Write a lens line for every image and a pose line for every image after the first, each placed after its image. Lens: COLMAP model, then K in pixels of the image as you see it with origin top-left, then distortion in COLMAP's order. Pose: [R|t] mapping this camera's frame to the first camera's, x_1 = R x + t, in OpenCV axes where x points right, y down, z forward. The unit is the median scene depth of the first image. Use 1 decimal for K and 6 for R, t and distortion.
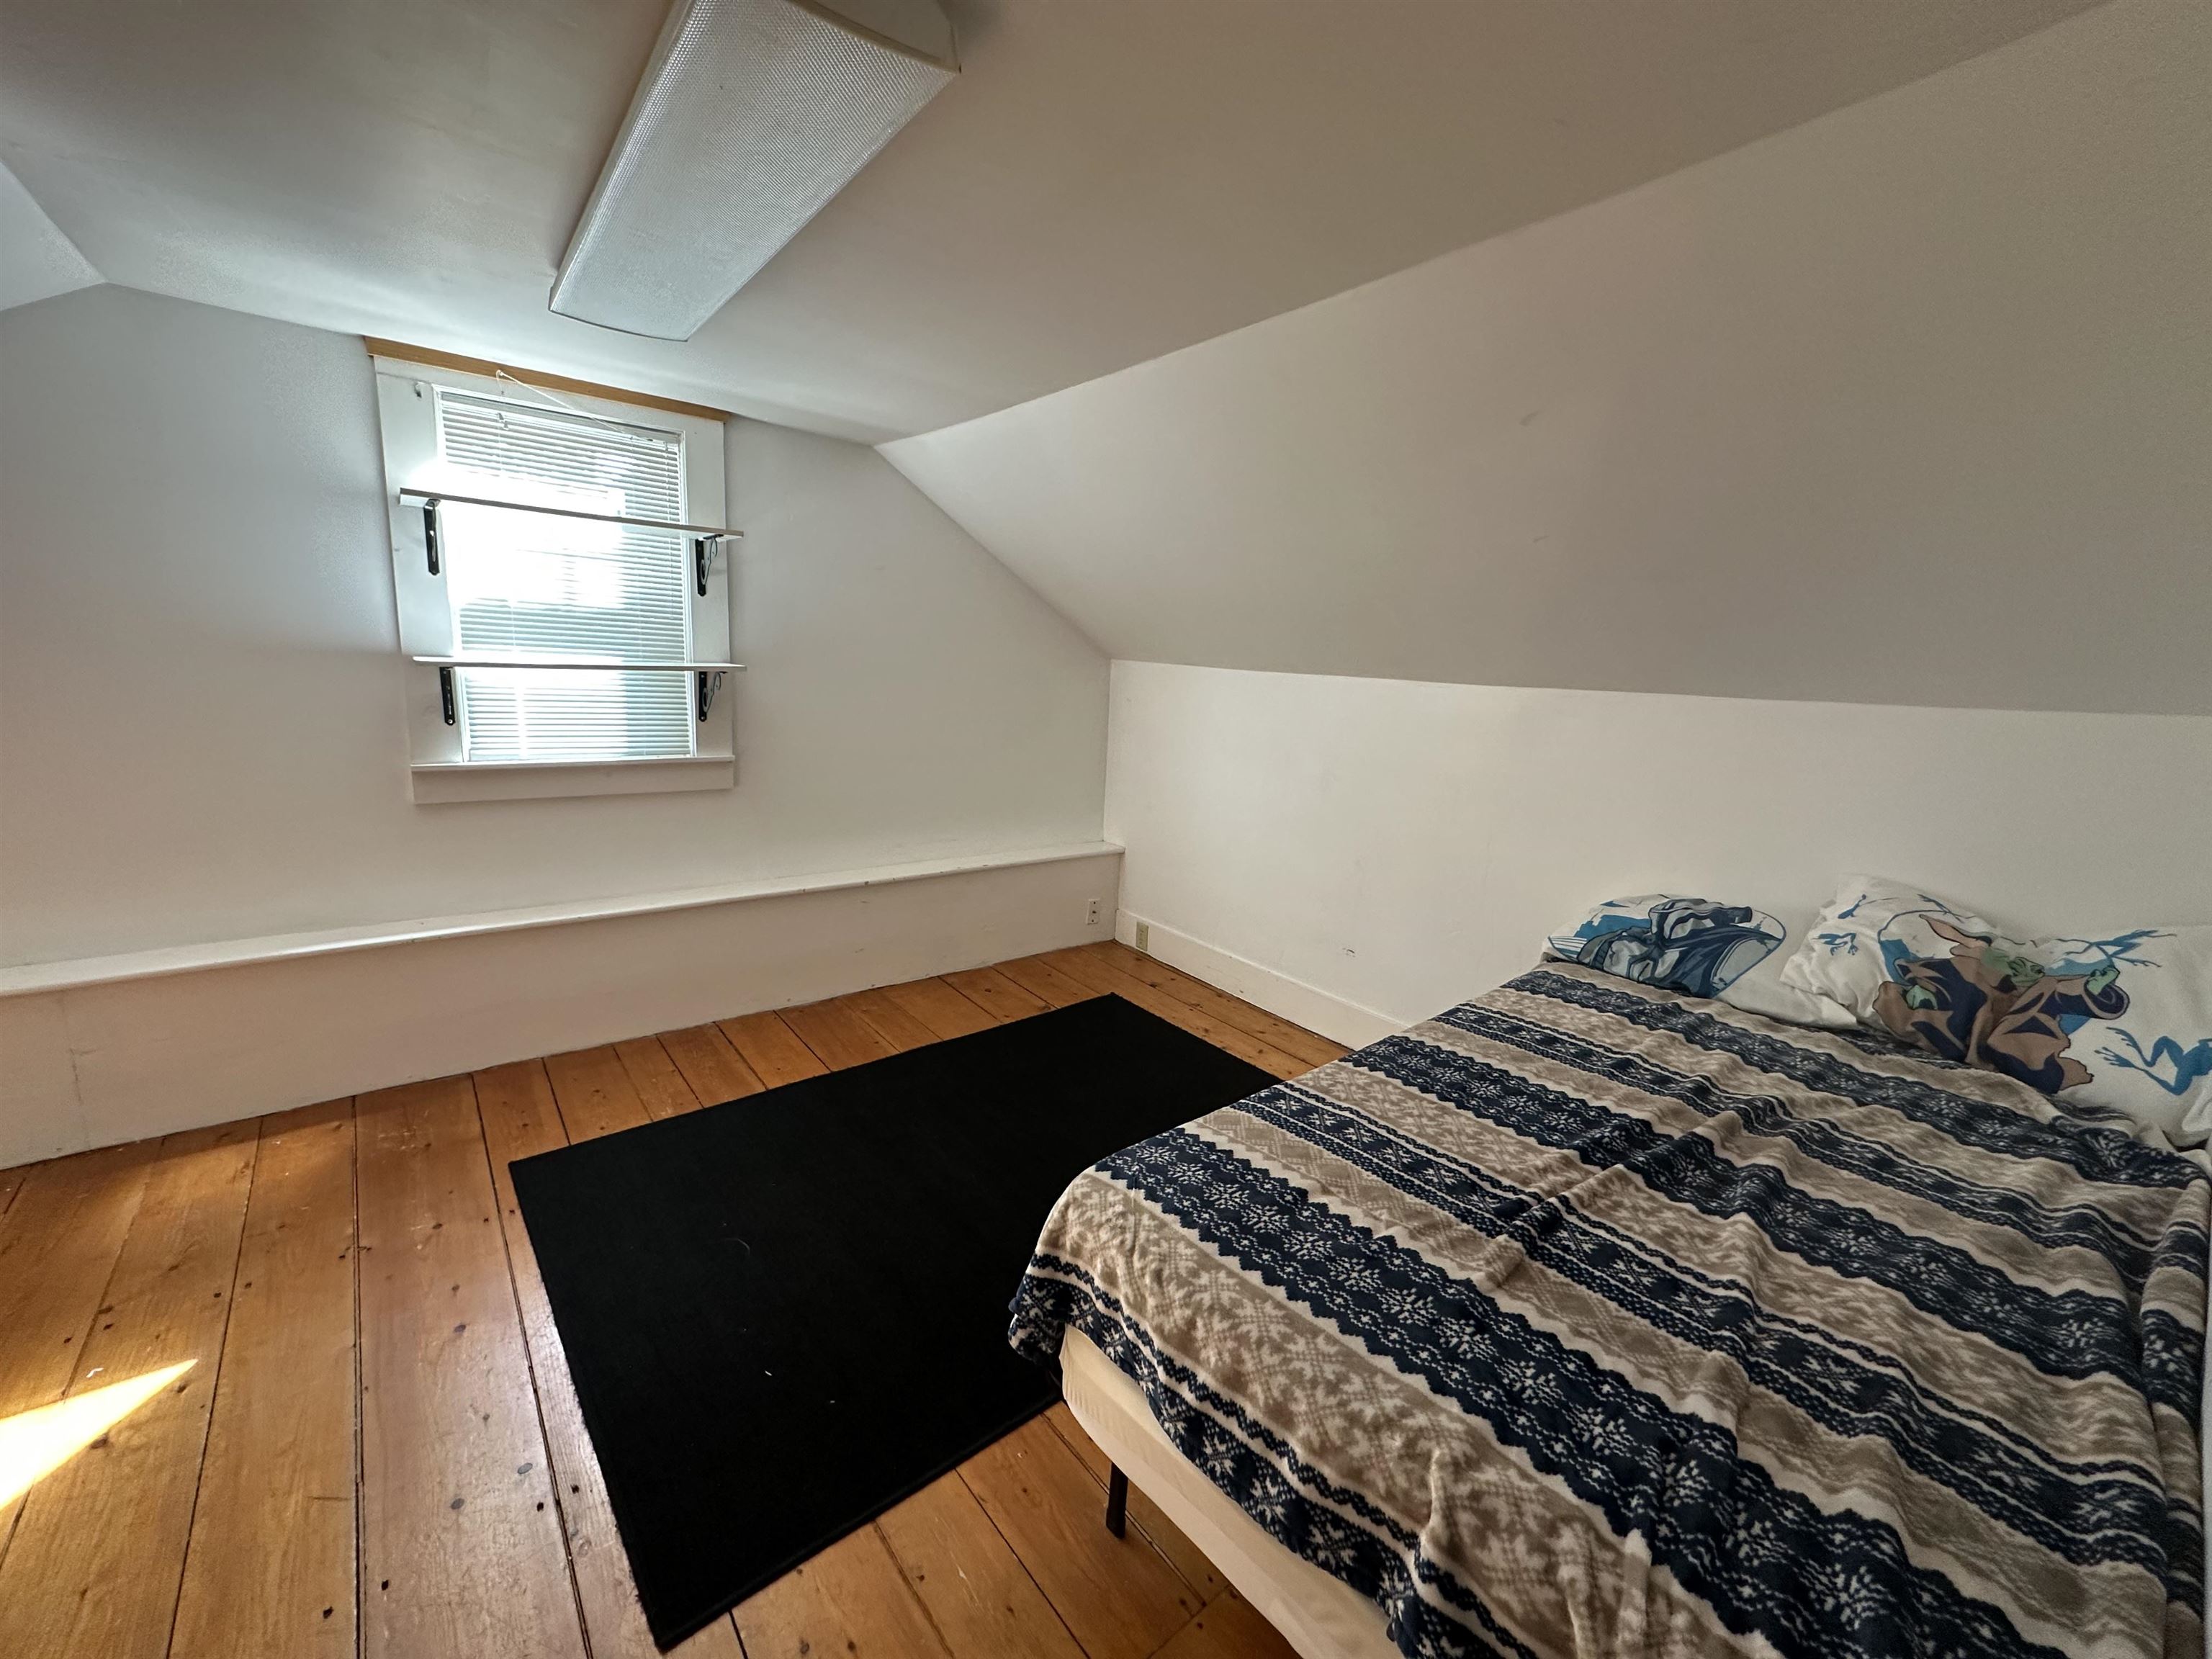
lens RADIAL K [[872.0, 0, 1106.0], [0, 872.0, 829.5], [0, 0, 1]] dist [-0.003619, -0.000133]
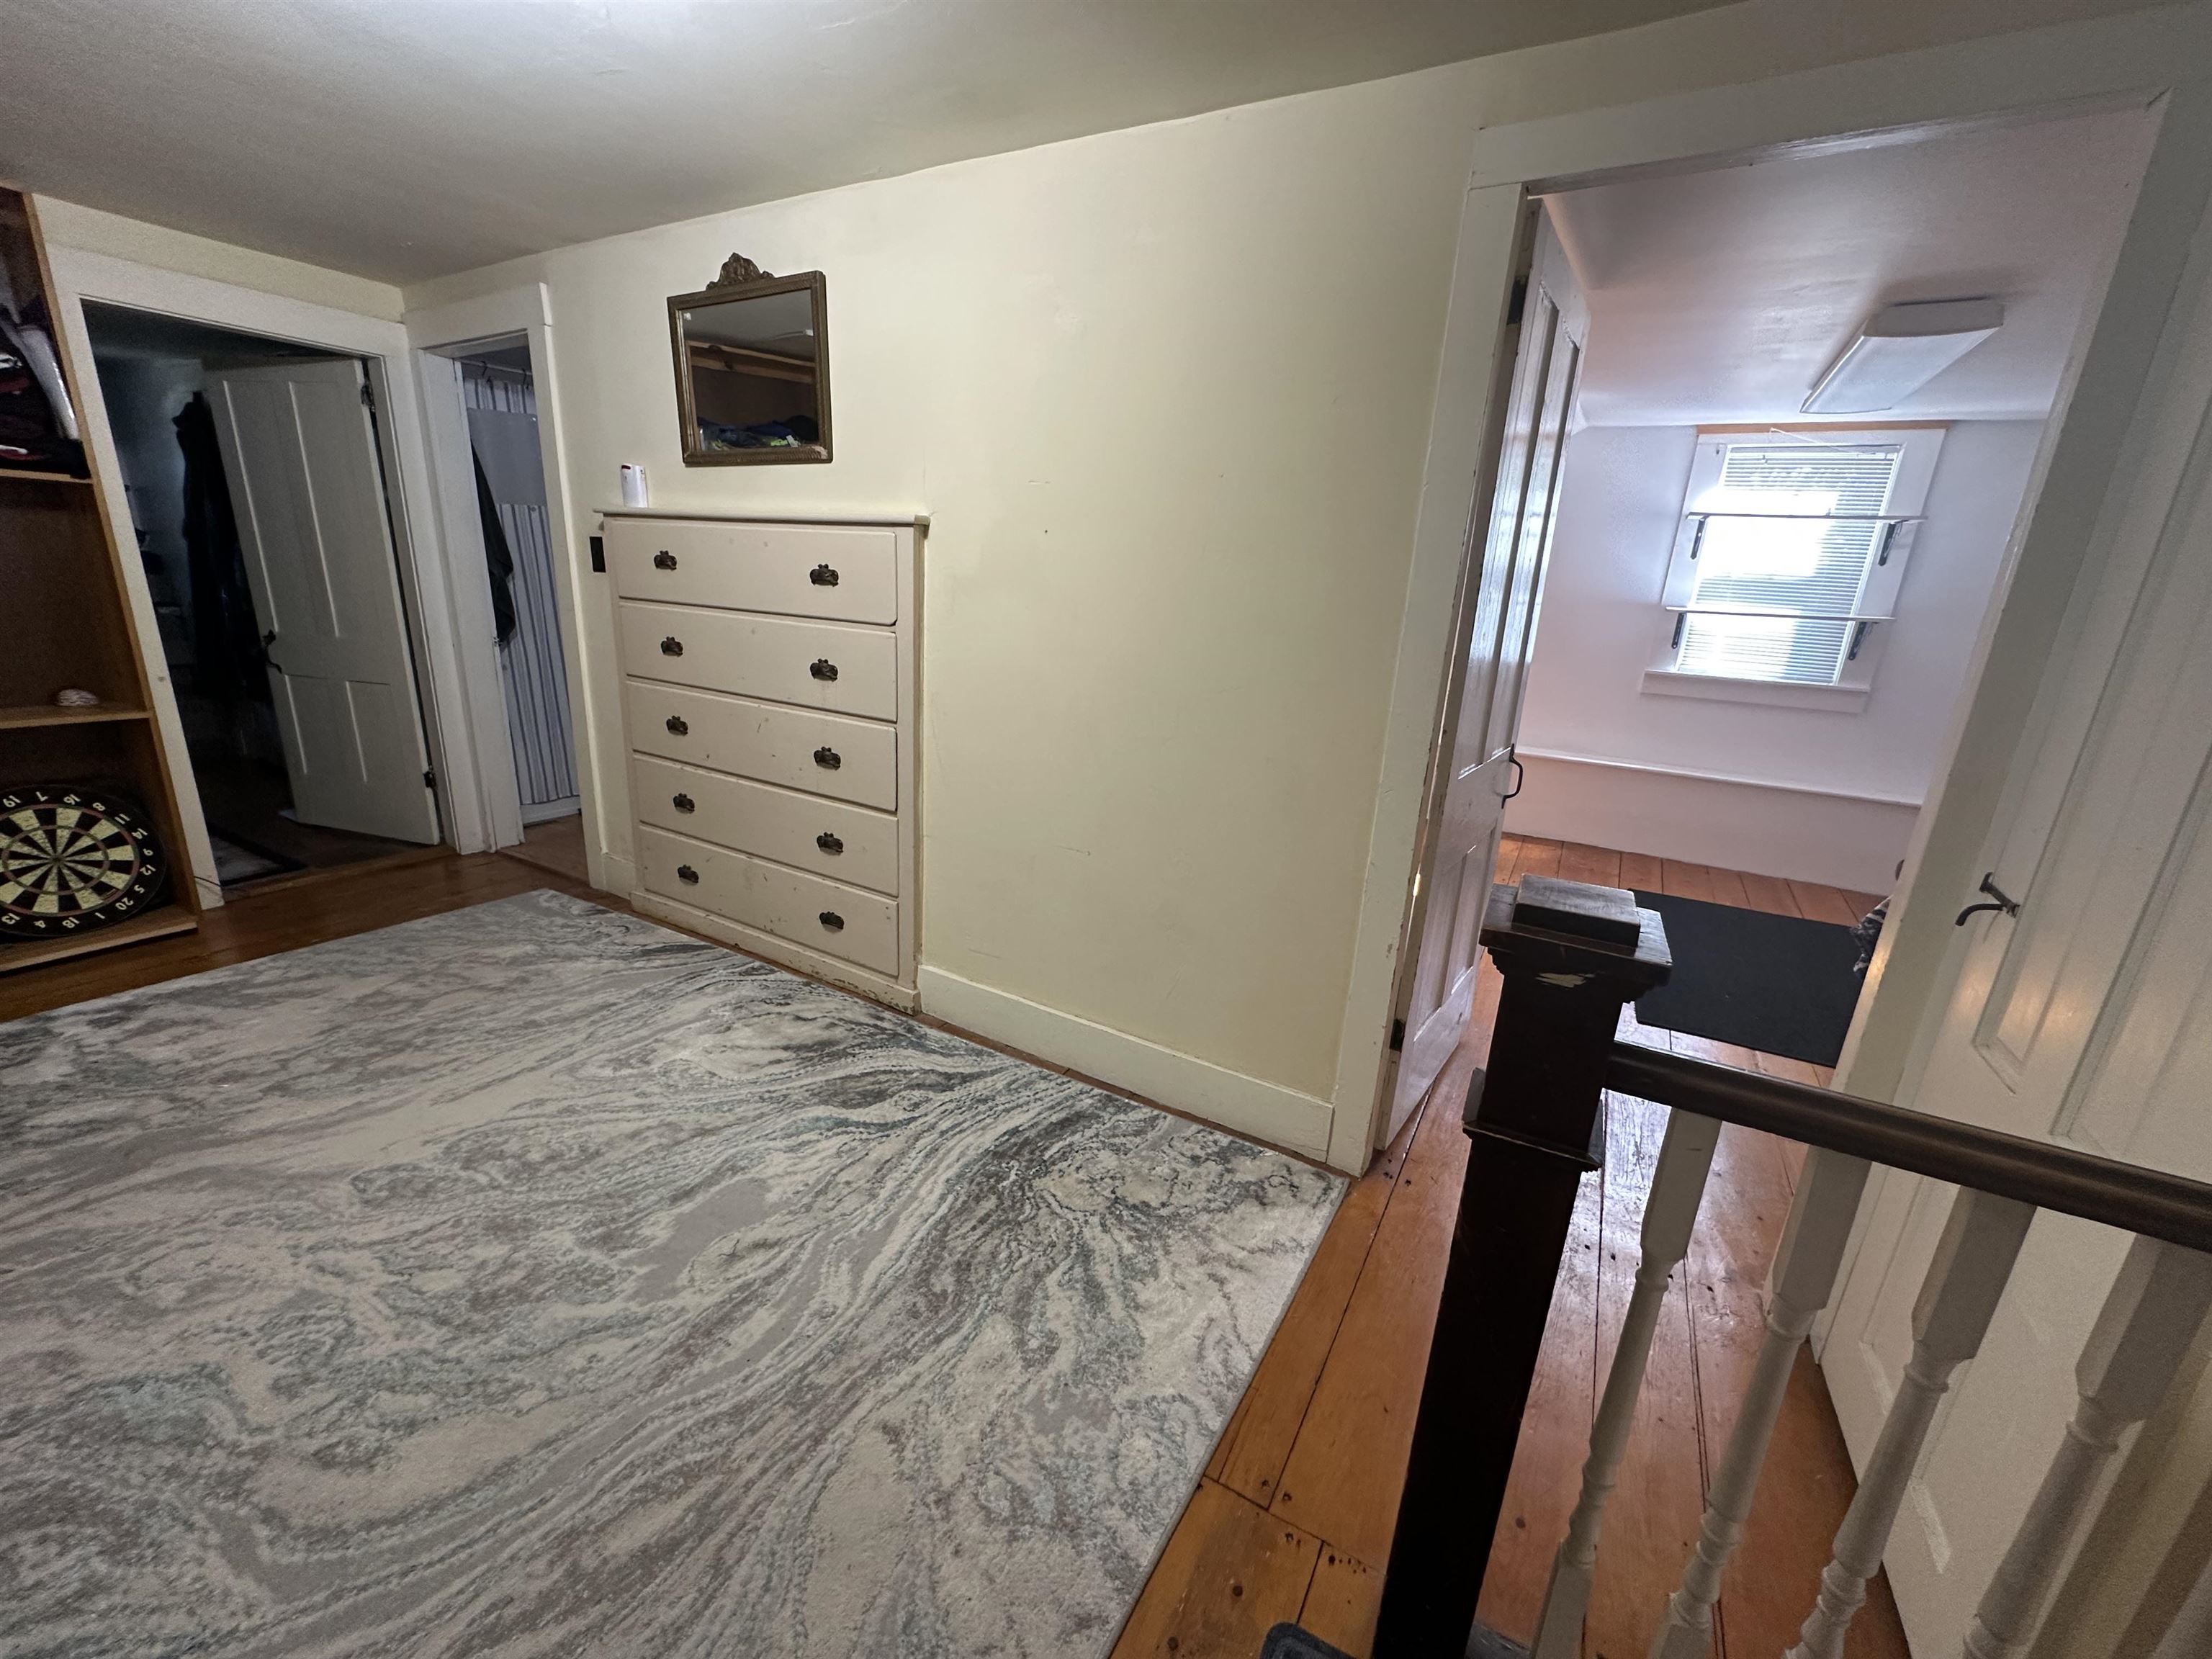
lens RADIAL K [[872.0, 0, 1106.0], [0, 872.0, 829.5], [0, 0, 1]] dist [-0.003619, -0.000133]
pose [[0.350761, 0.238358, -0.905622, 0.485480], [-0.204648, 0.963201, 0.174250, 0.152985], [0.913830, 0.124214, 0.386633, -0.632699]]
